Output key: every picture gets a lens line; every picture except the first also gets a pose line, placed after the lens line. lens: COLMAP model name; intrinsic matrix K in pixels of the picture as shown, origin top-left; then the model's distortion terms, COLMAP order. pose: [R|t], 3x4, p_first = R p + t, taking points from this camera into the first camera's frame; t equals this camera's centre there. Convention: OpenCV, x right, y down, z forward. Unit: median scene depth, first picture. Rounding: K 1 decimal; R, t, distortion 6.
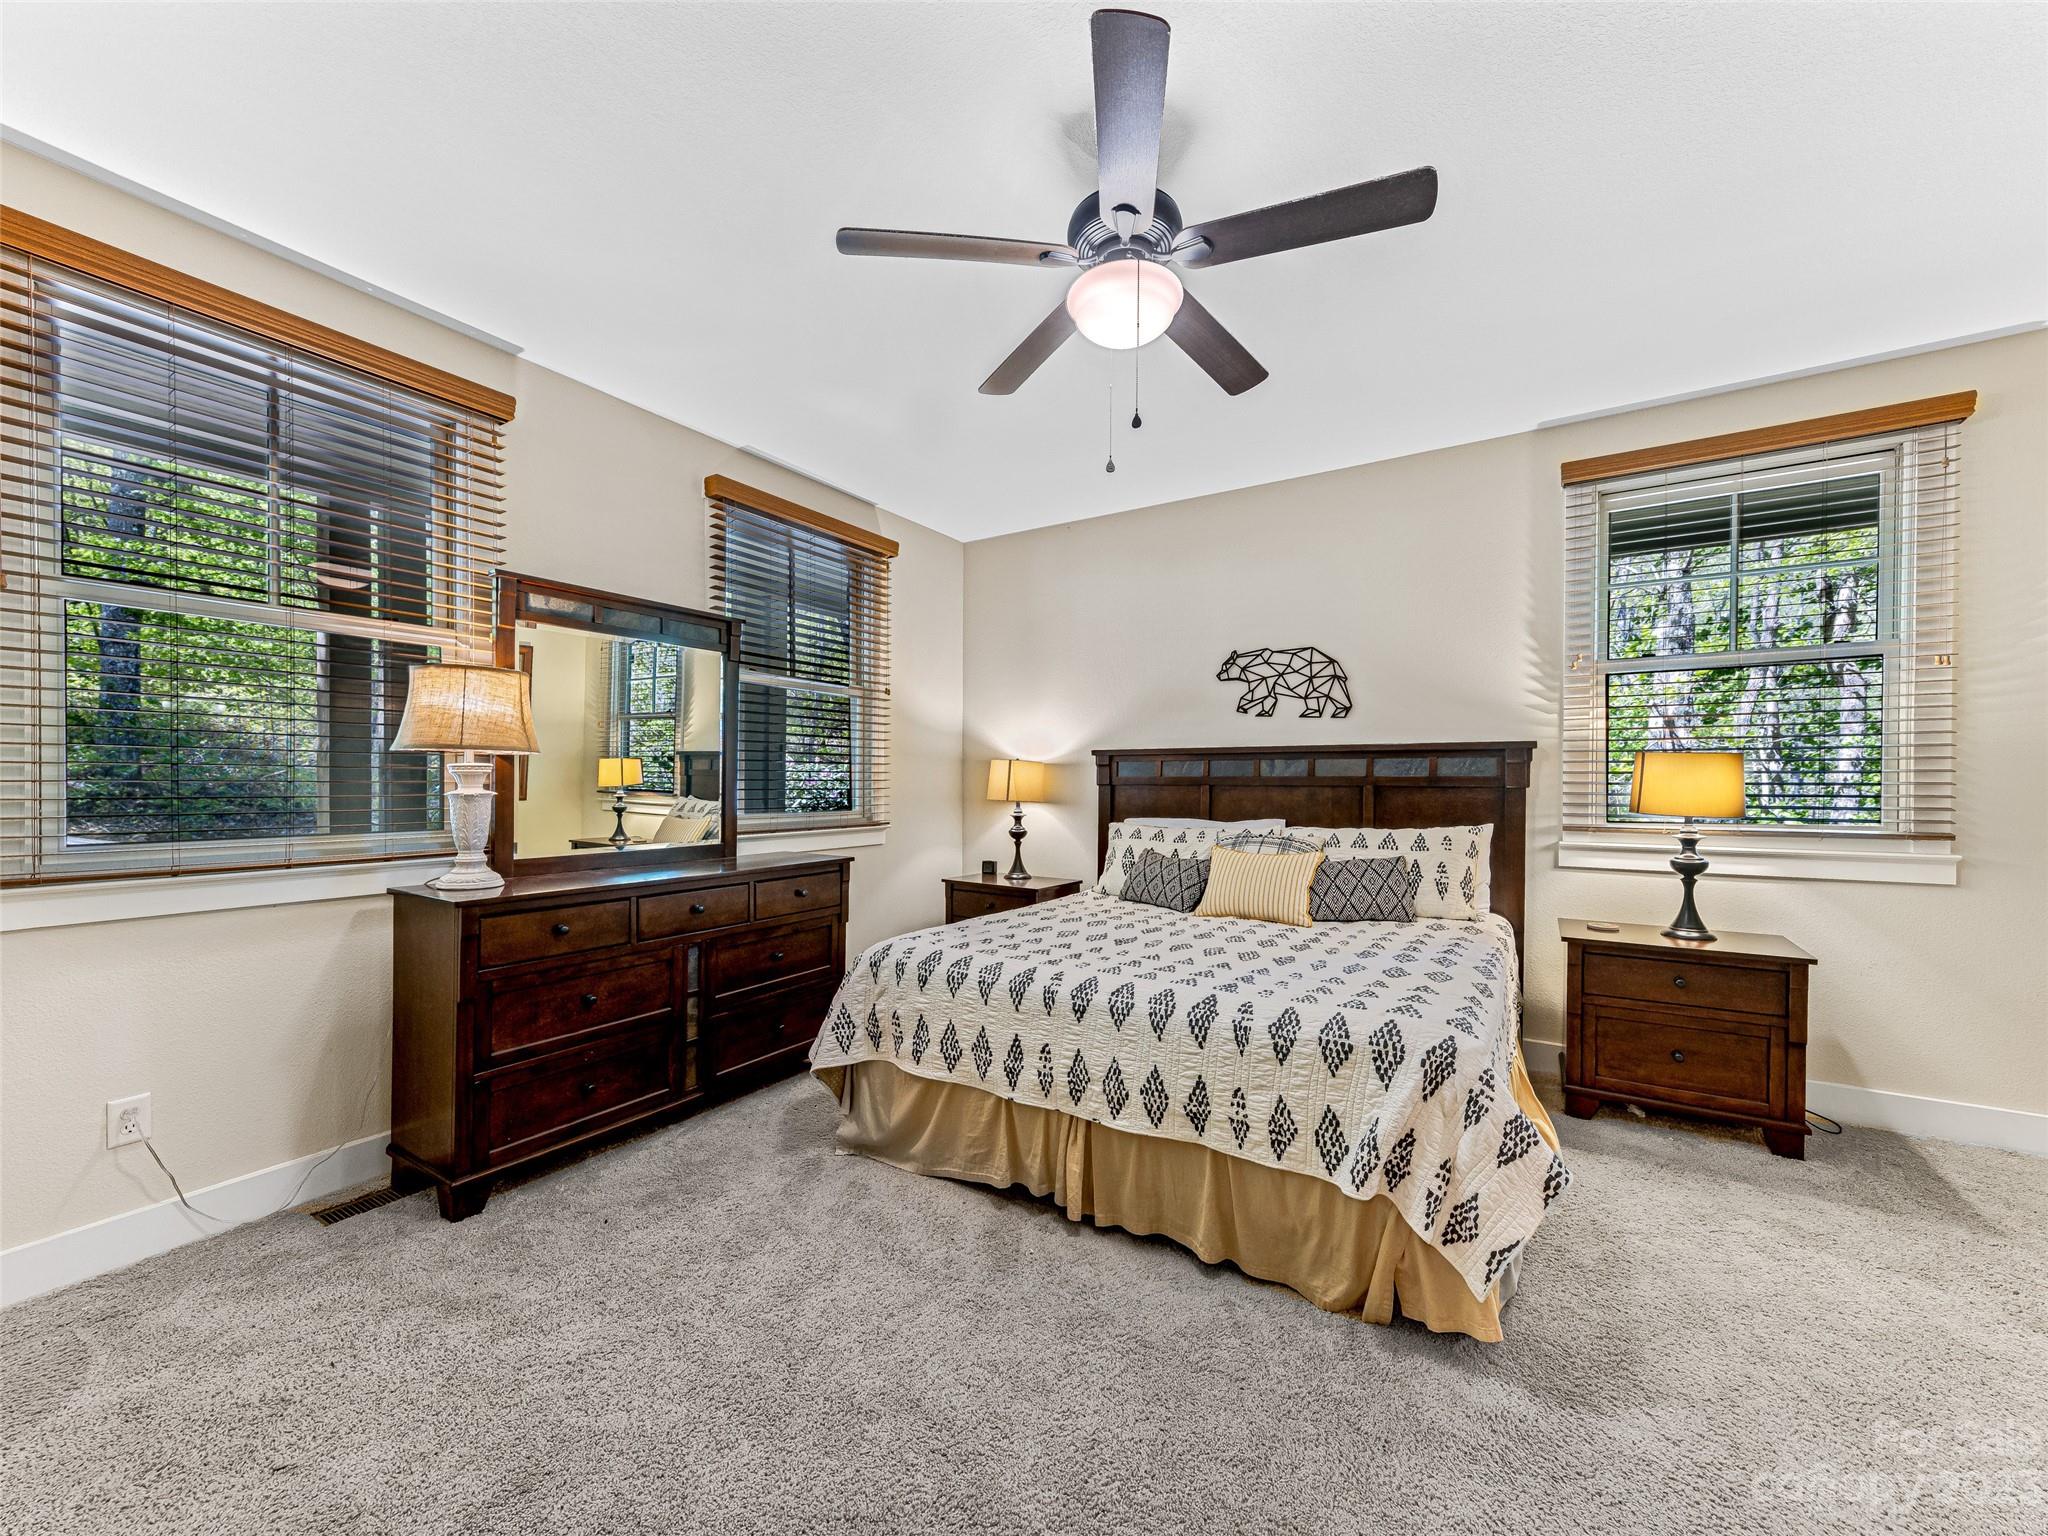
lens RADIAL K [[786.3, 0, 1034.9], [0, 786.3, 784.3], [0, 0, 1]] dist [0.009602, -0.000580]
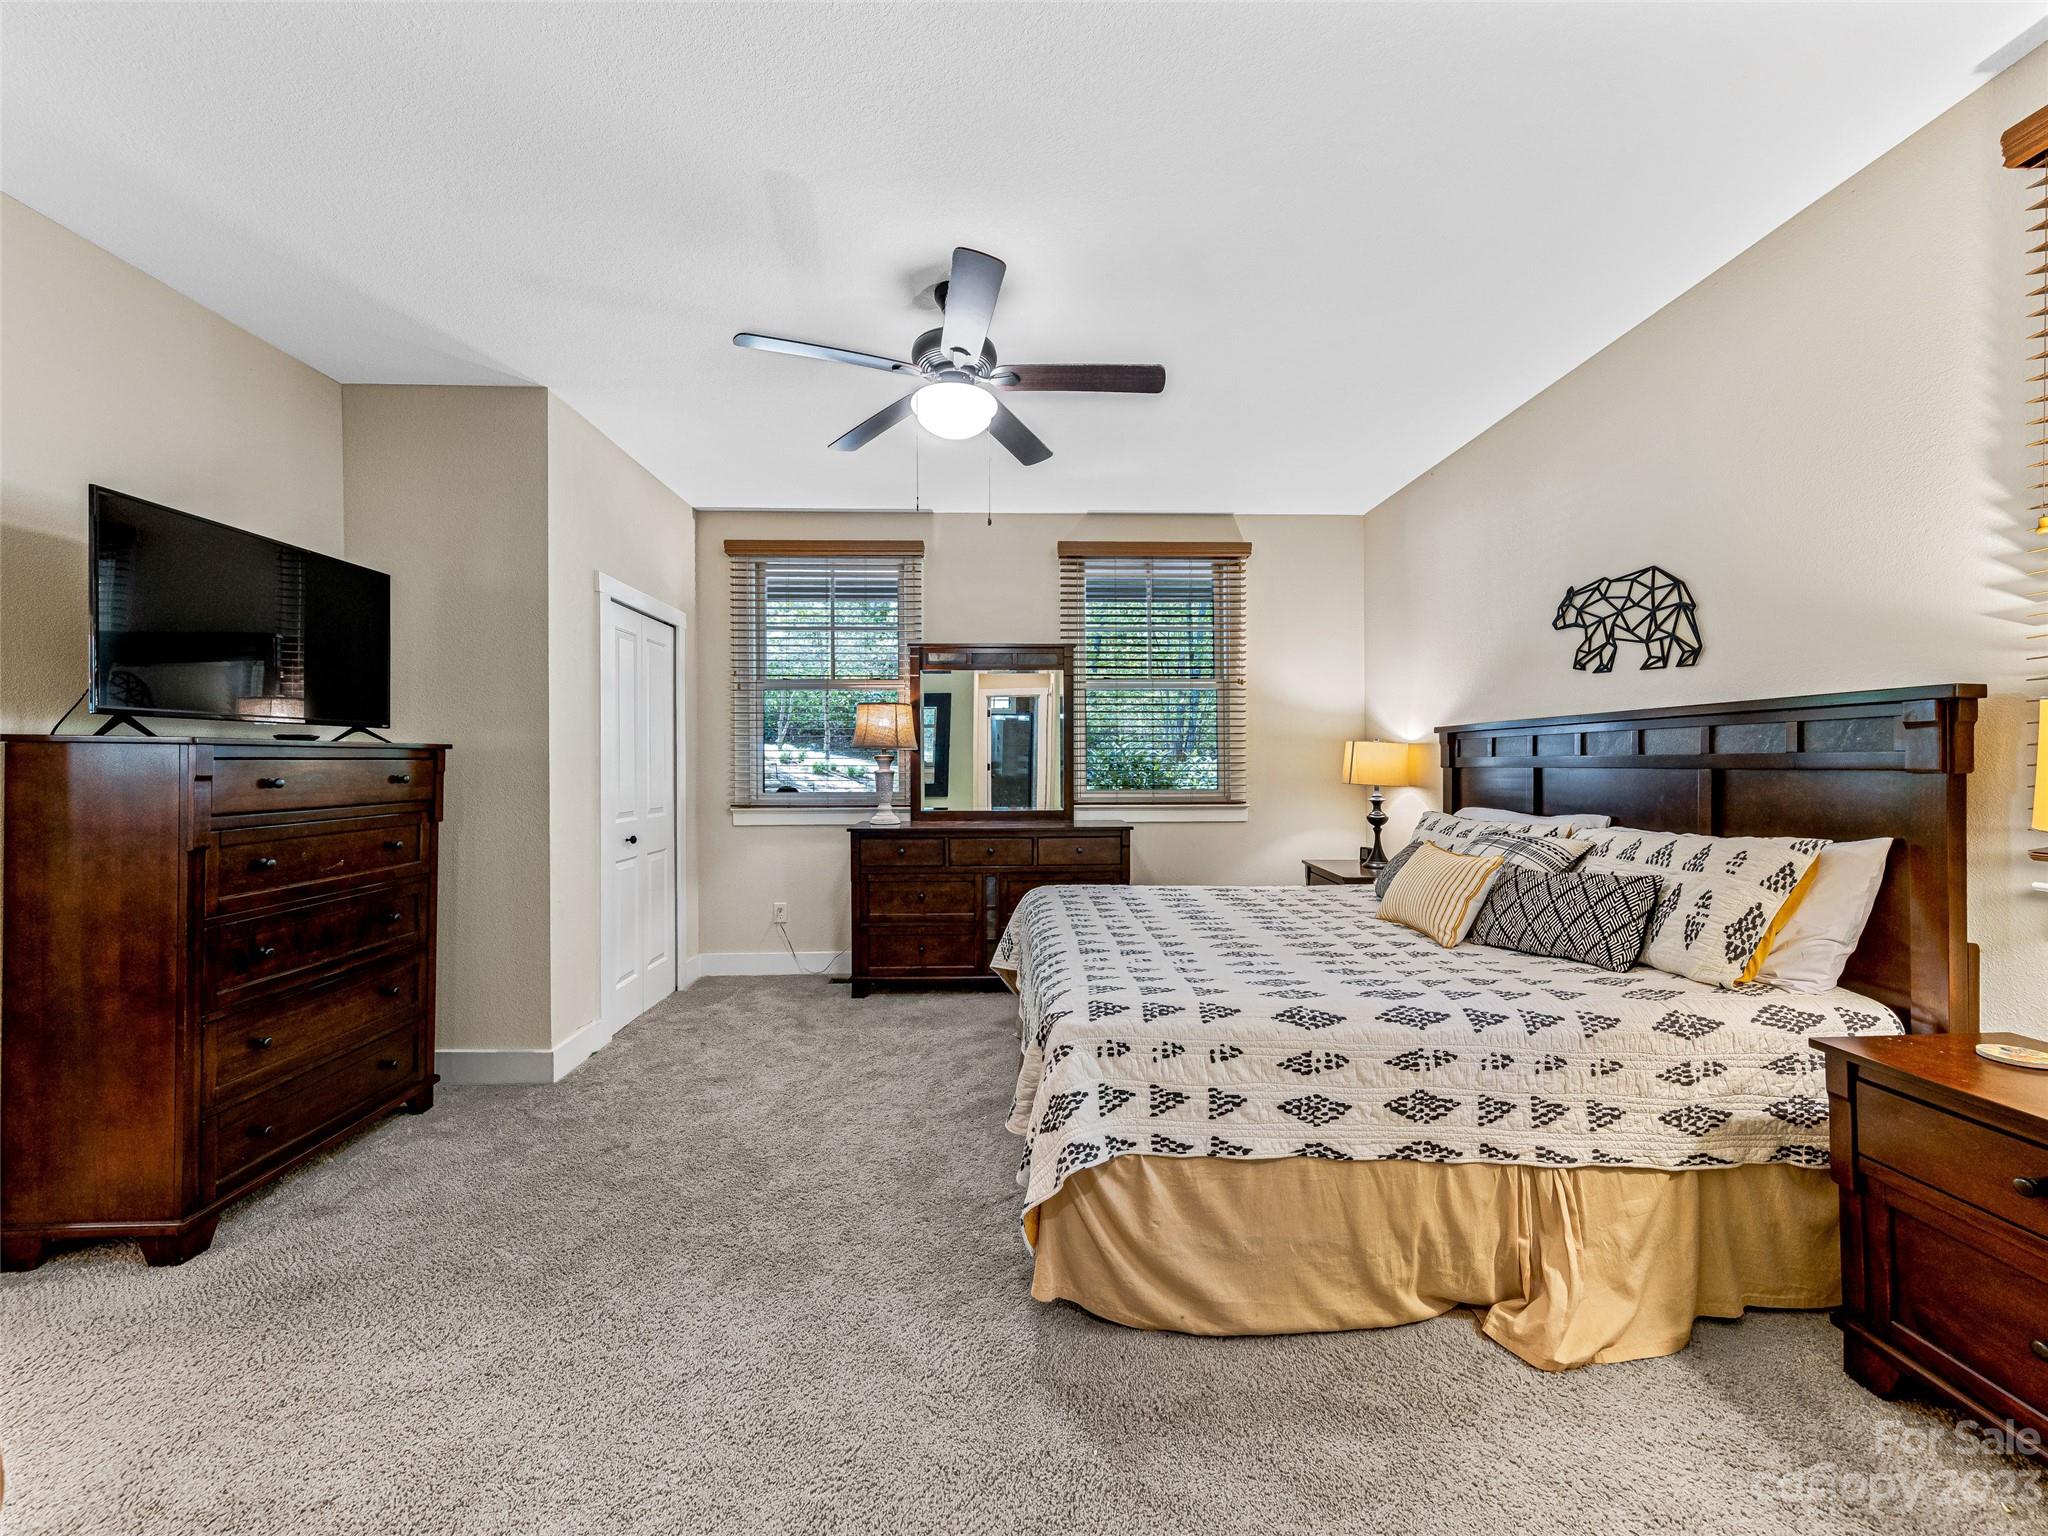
lens RADIAL K [[786.3, 0, 1041.2], [0, 786.3, 756.8], [0, 0, 1]] dist [0.009602, -0.000580]
pose [[0.568704, -0.010227, -0.822479, 0.616220], [0.000096, 0.999924, -0.012367, -0.000040], [0.822542, 0.006954, 0.568661, 0.172055]]
